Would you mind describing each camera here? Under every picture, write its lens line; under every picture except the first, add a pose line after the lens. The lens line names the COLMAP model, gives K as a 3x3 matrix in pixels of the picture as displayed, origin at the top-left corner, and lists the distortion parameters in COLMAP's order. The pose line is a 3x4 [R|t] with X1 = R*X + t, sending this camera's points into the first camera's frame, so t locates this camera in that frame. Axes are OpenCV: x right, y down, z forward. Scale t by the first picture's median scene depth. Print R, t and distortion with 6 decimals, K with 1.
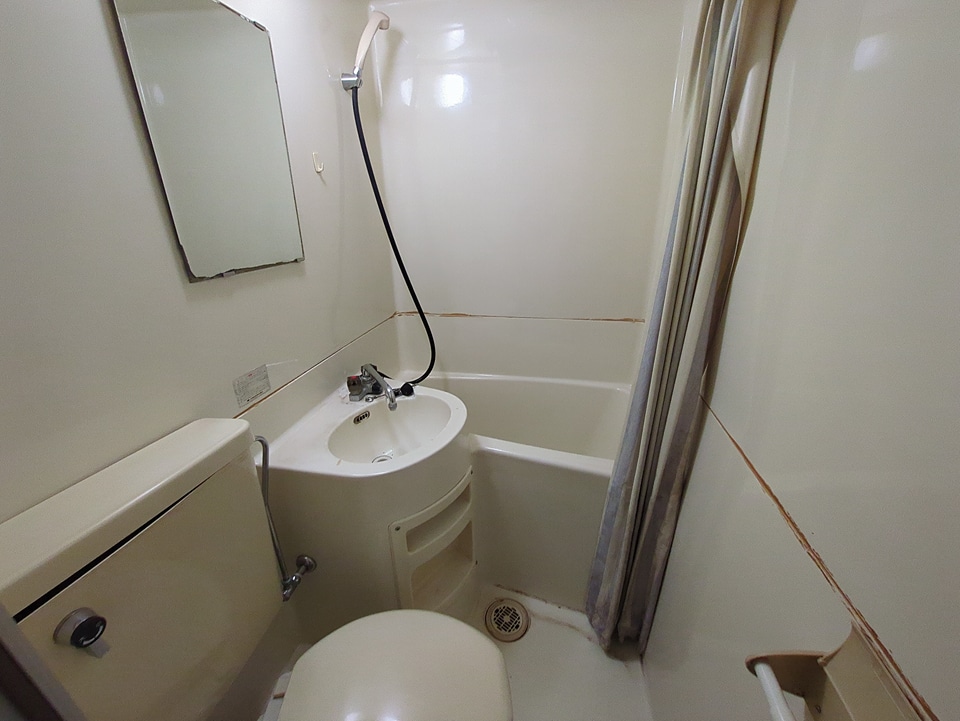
lens RADIAL K [[376.0, 0, 481.8], [0, 376.0, 360.3], [0, 0, 1]] dist [-0.003166, -0.000285]
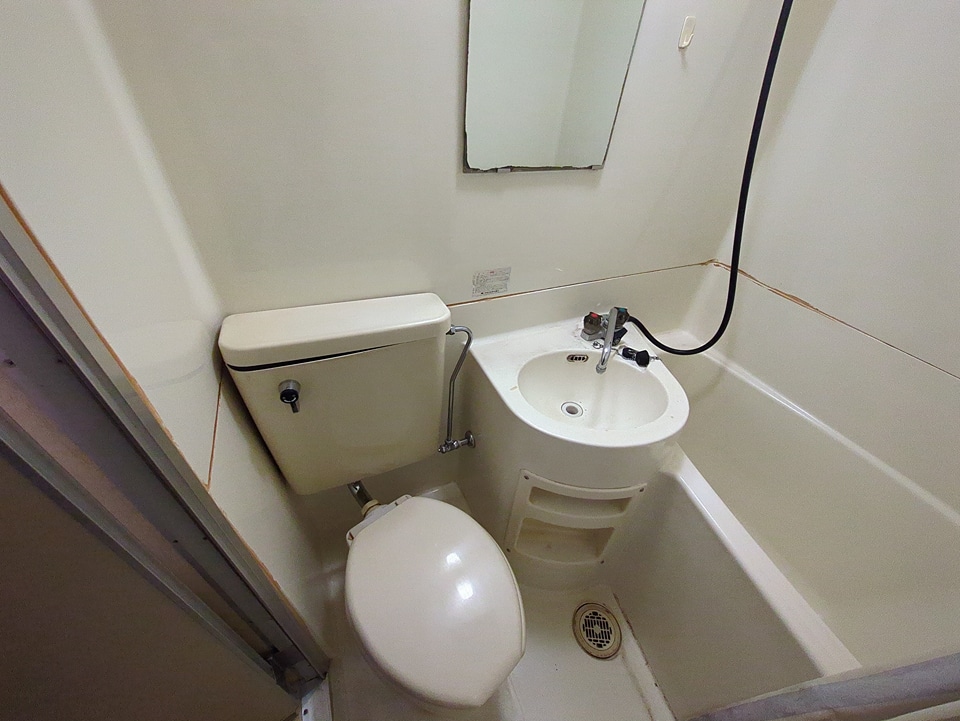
lens RADIAL K [[376.0, 0, 478.8], [0, 376.0, 359.8], [0, 0, 1]] dist [-0.003166, -0.000285]
pose [[0.574354, 0.547478, -0.608593, 0.119186], [-0.371920, 0.836808, 0.401780, -0.140840], [0.729241, -0.004416, 0.684243, 0.211281]]
